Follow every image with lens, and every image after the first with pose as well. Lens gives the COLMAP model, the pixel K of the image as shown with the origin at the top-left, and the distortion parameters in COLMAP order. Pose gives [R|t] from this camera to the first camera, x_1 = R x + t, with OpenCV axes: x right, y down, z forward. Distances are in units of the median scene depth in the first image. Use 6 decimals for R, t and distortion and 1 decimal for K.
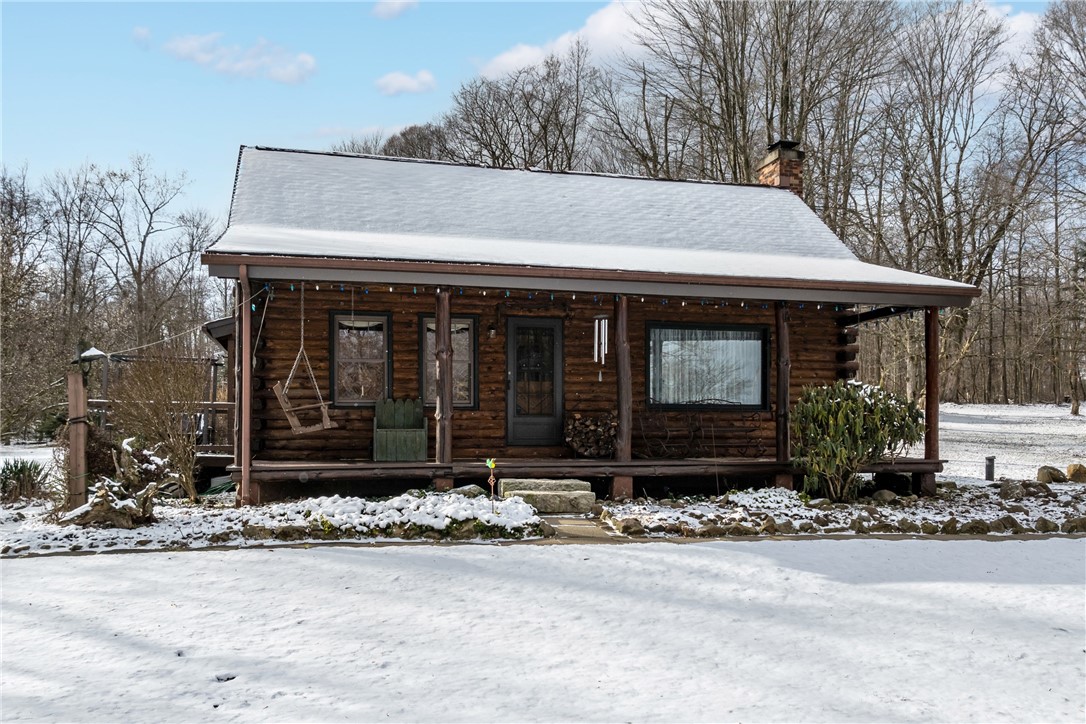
lens RADIAL K [[744.8, 0, 543.0], [0, 744.8, 362.0], [0, 0, 1]] dist [-0.002651, -0.023964]
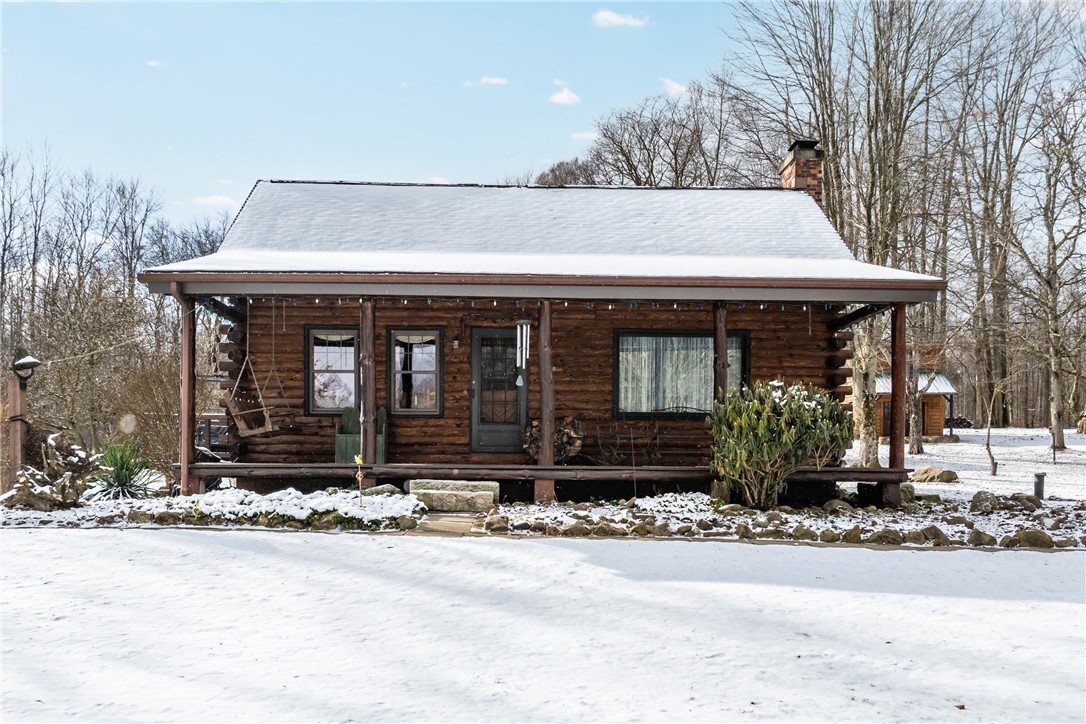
lens RADIAL K [[724.9, 0, 540.8], [0, 724.9, 398.7], [0, 0, 1]] dist [-0.003283, -0.026524]
pose [[0.981830, -0.007785, -0.189601, 0.310497], [0.010669, 0.999842, 0.014196, 0.031813], [0.189460, -0.015961, 0.981759, 0.038620]]
